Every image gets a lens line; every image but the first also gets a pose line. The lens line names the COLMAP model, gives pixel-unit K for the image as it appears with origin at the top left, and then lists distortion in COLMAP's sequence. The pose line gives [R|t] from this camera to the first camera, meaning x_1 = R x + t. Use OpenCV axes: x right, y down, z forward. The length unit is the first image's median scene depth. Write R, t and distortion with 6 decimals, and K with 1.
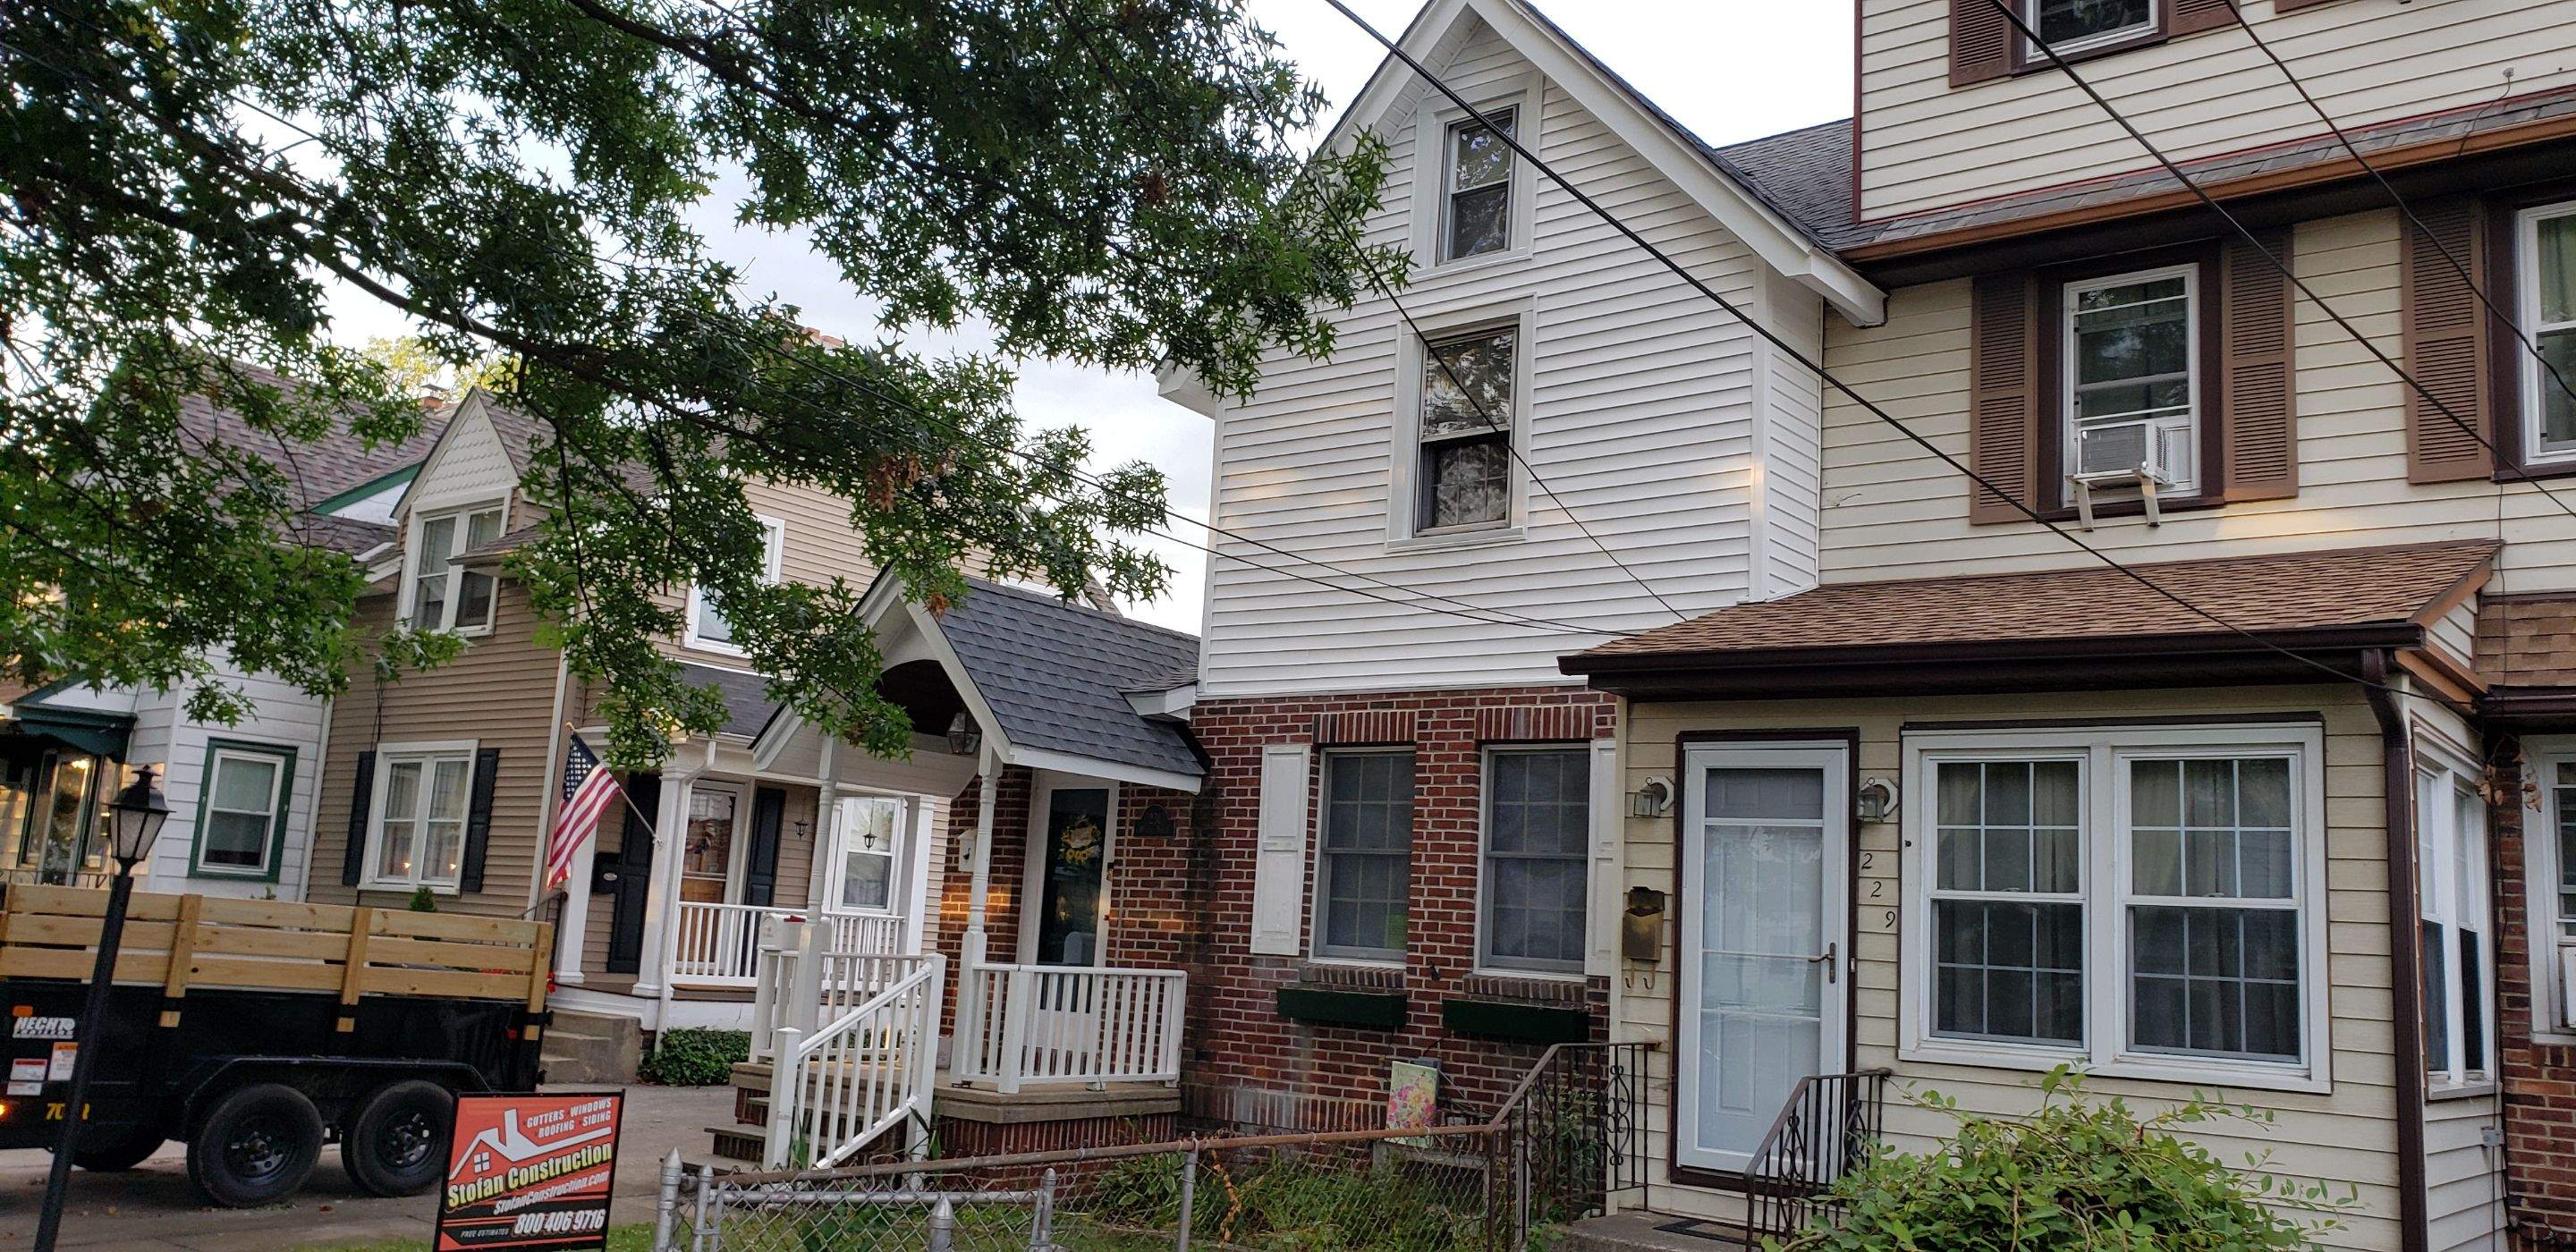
lens RADIAL K [[2025.3, 0, 1299.4], [0, 2025.3, 615.9], [0, 0, 1]] dist [0.031749, -0.026762]
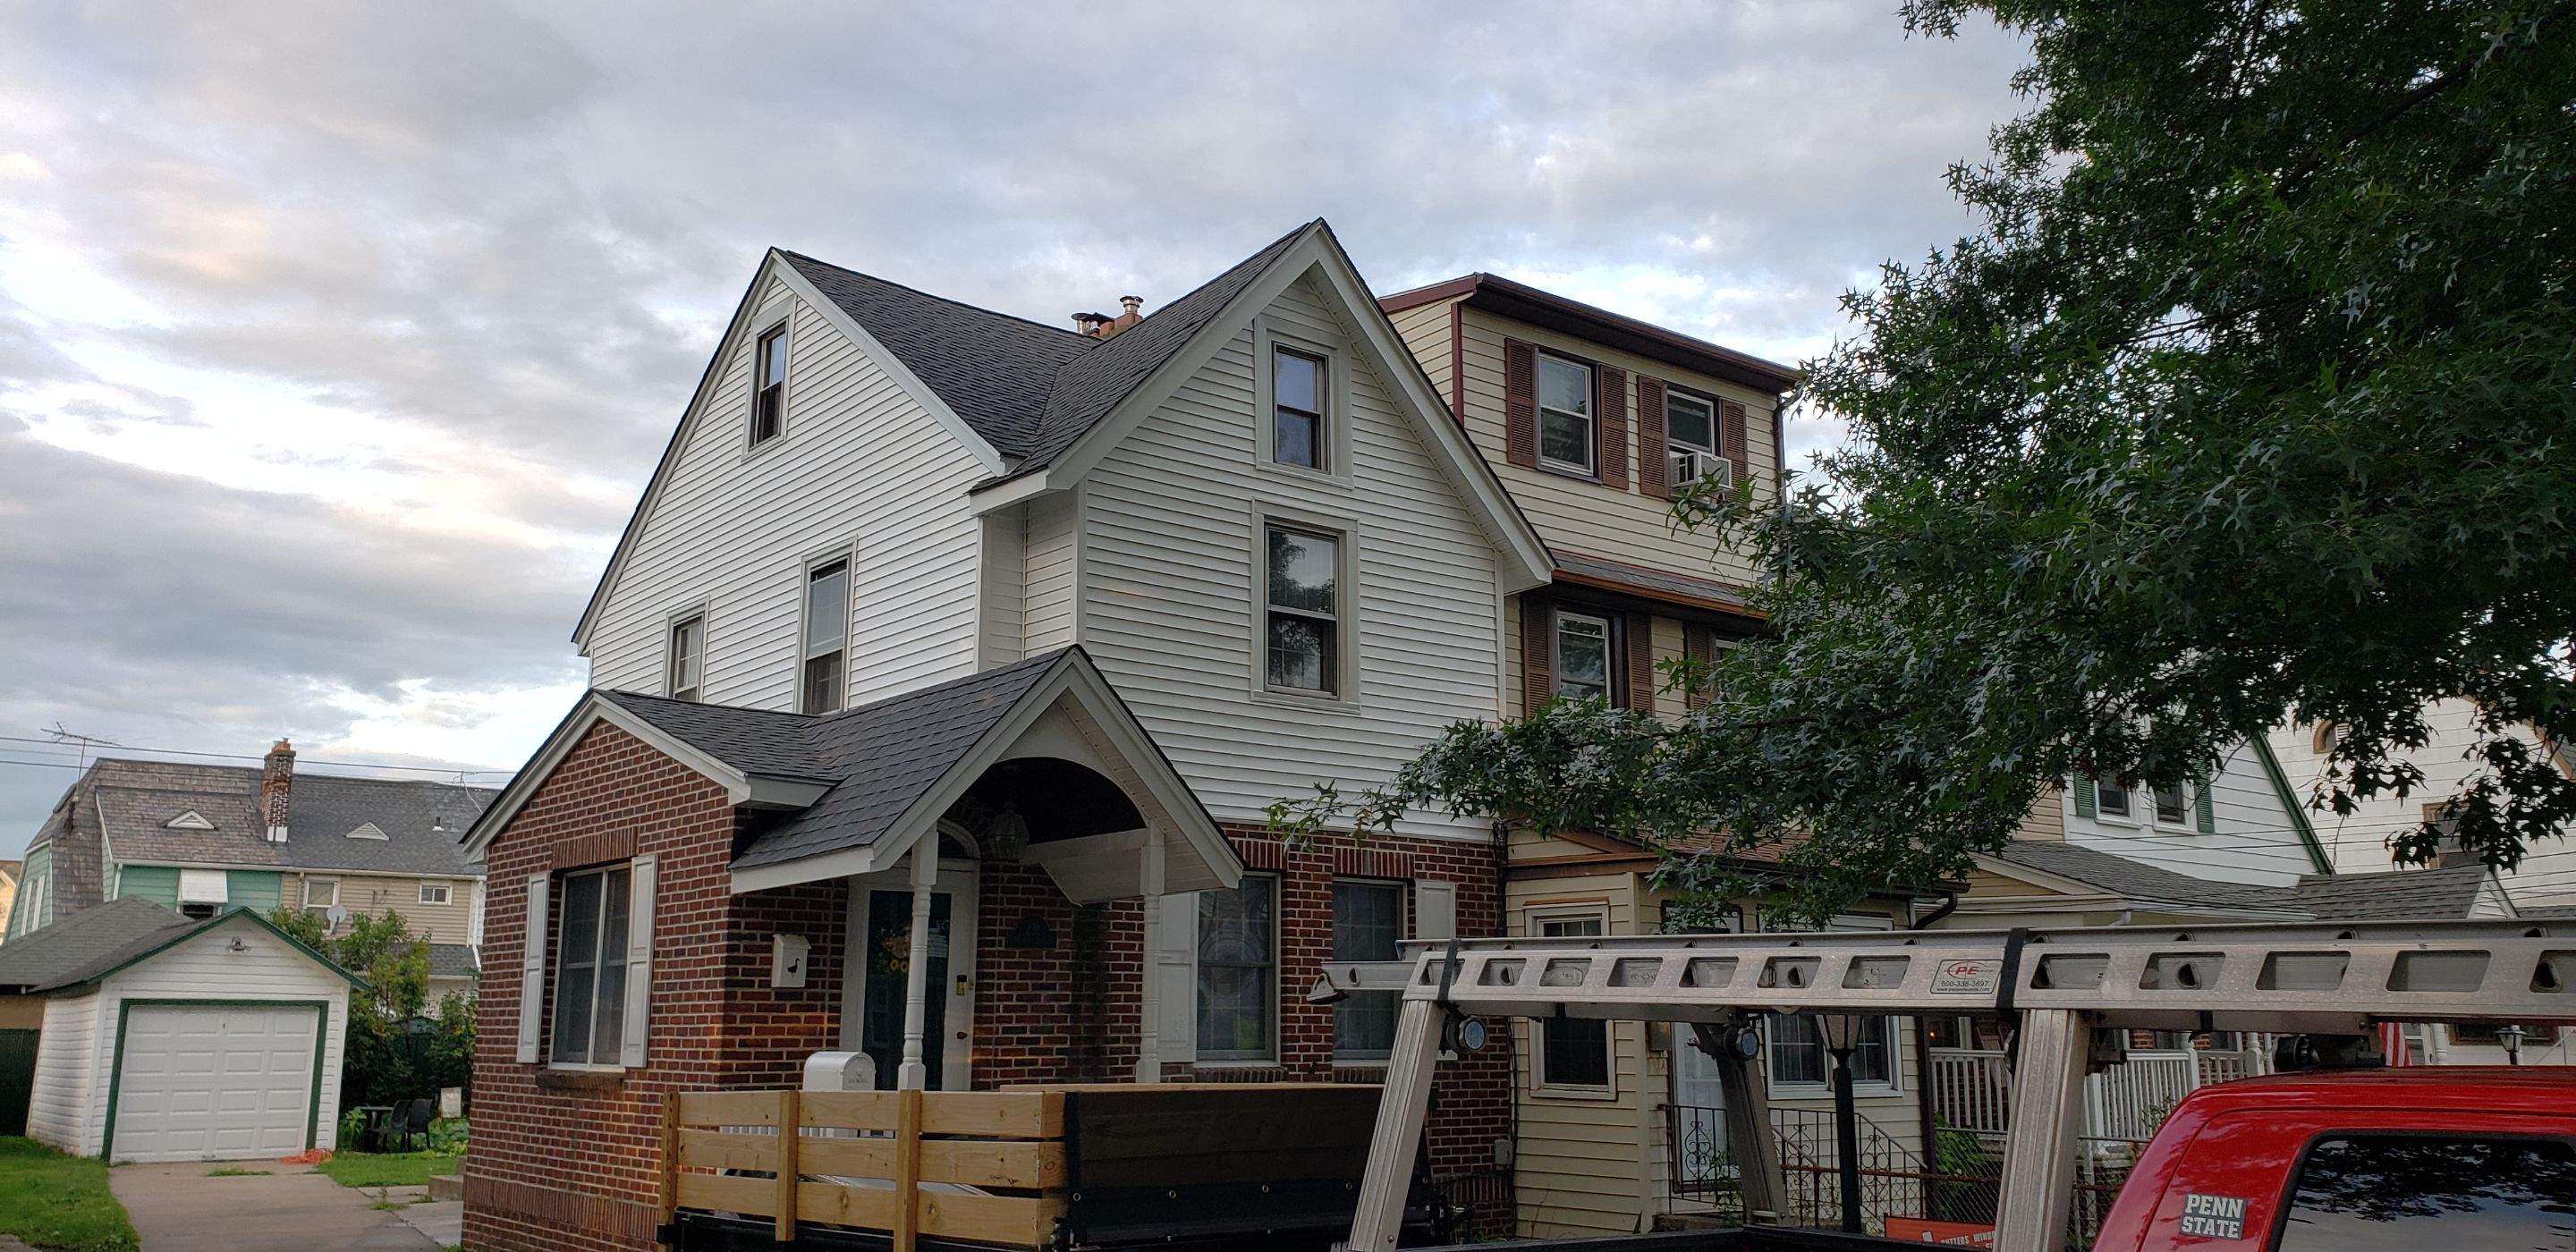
lens RADIAL K [[2025.3, 0, 1316.5], [0, 2025.3, 621.7], [0, 0, 1]] dist [0.031749, -0.026762]
pose [[0.213864, 0.146262, 0.965852, -1.228272], [-0.145721, 0.982442, -0.116508, 0.060577], [-0.965933, -0.115828, 0.231423, 0.816148]]
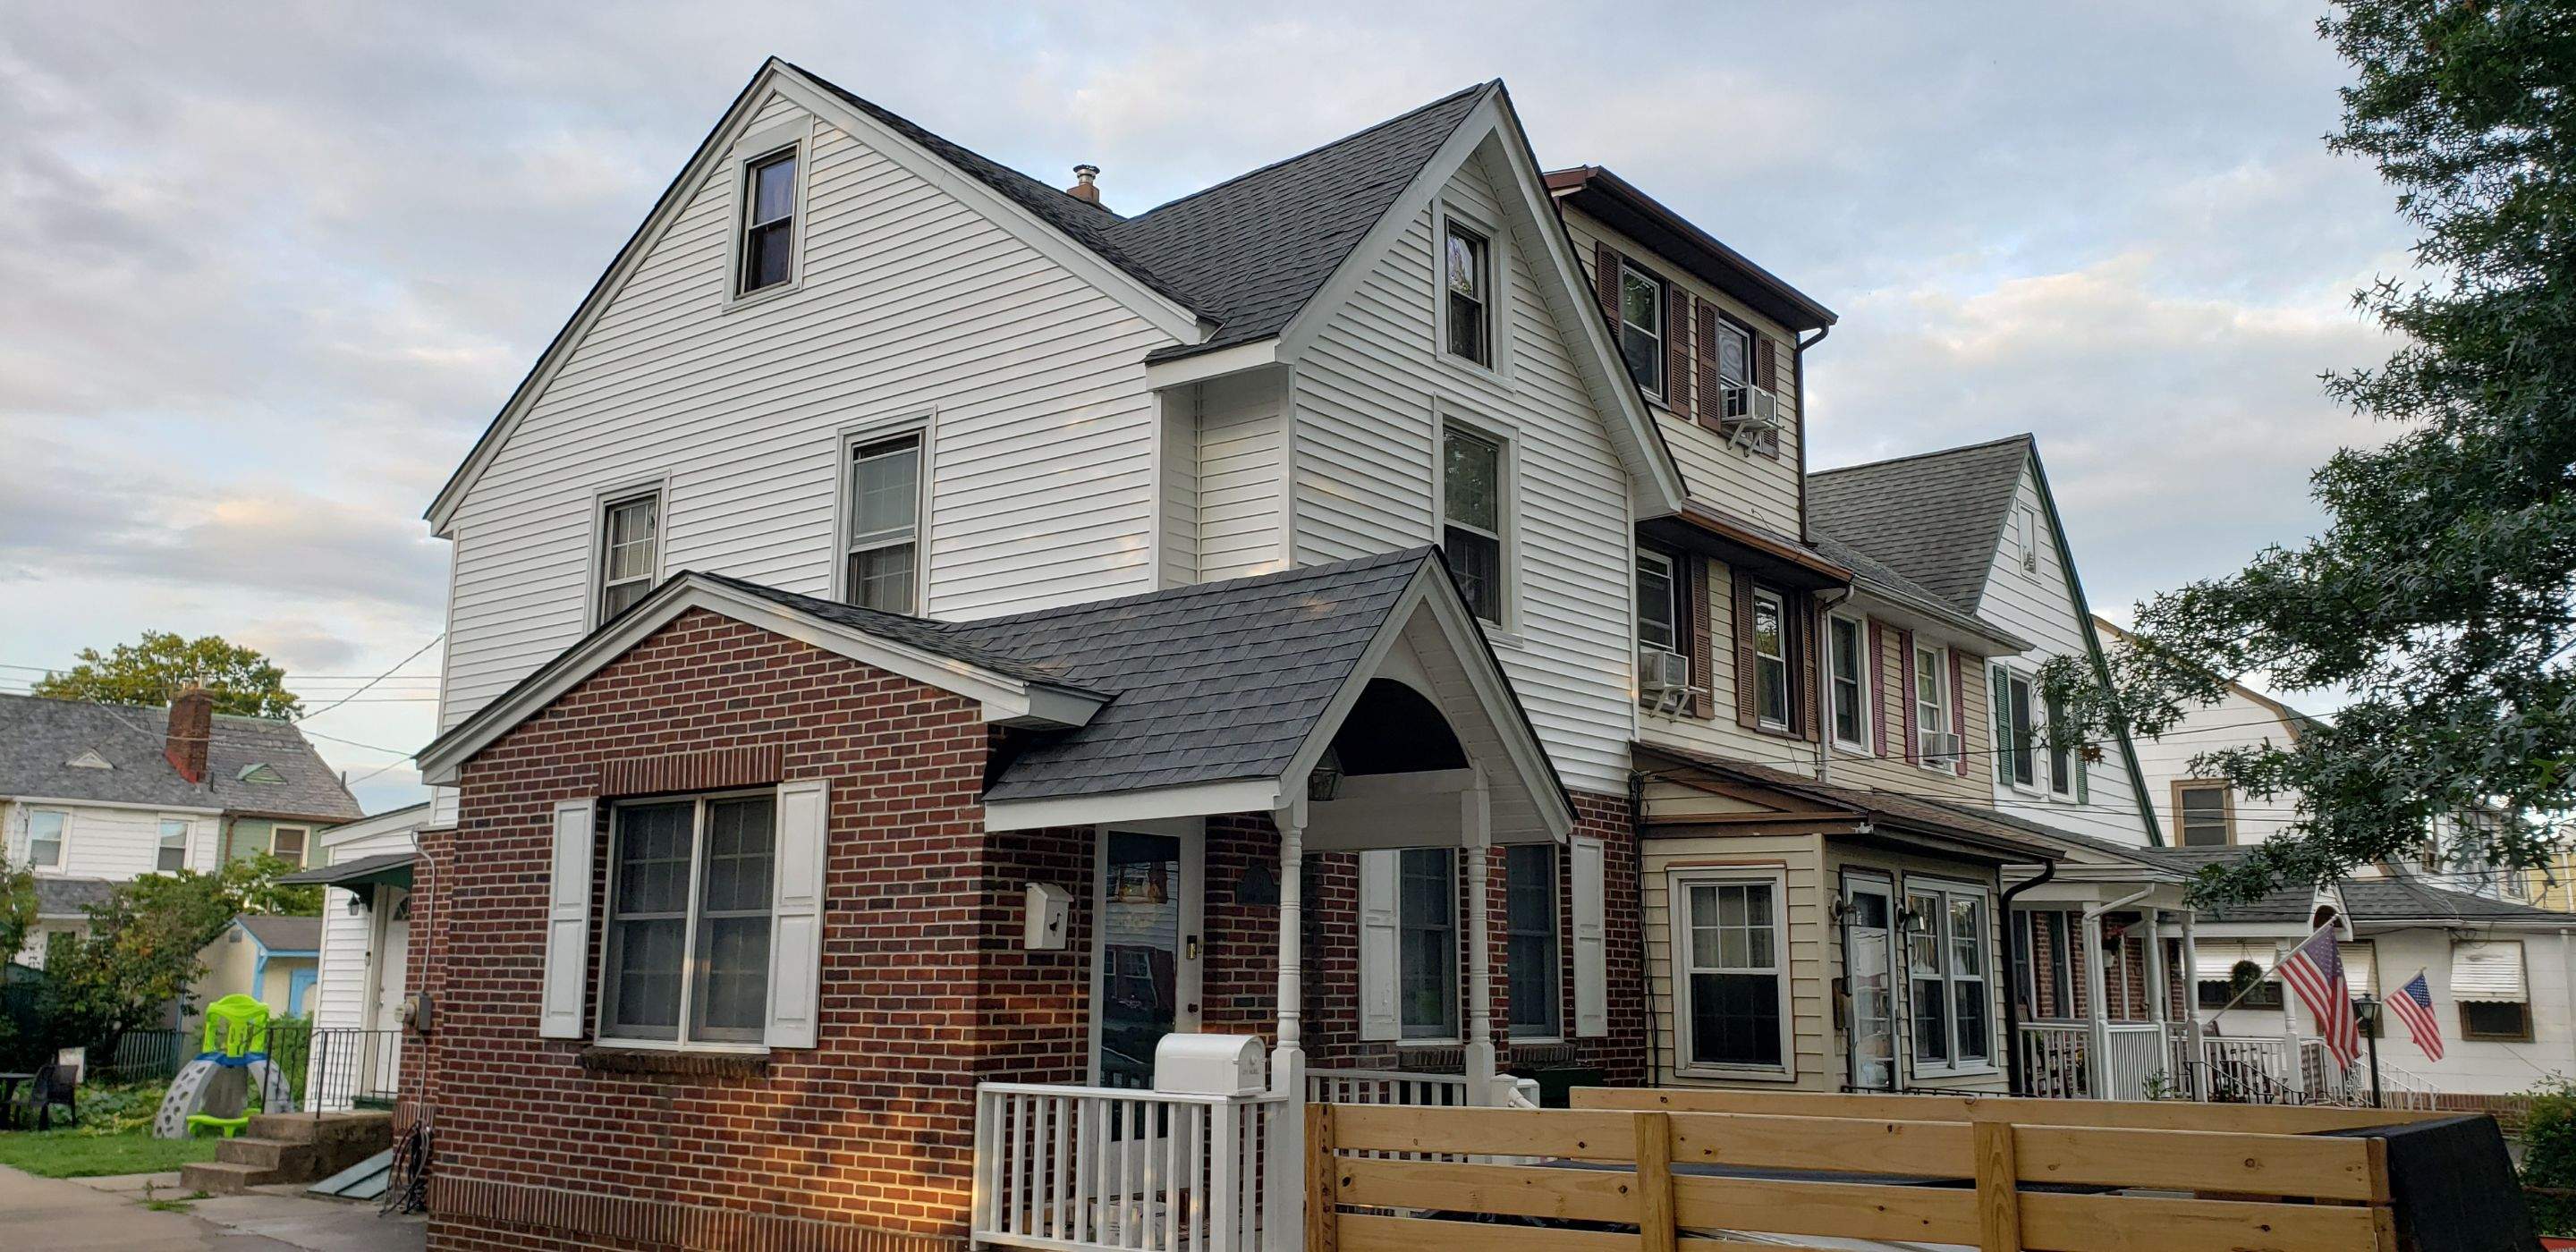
lens RADIAL K [[2034.3, 0, 1289.7], [0, 2034.3, 614.9], [0, 0, 1]] dist [0.036115, -0.043838]
pose [[-0.006343, 0.130936, 0.991371, -1.097076], [-0.168988, 0.976992, -0.130118, 0.122276], [-0.985598, -0.168355, 0.015930, 1.223523]]
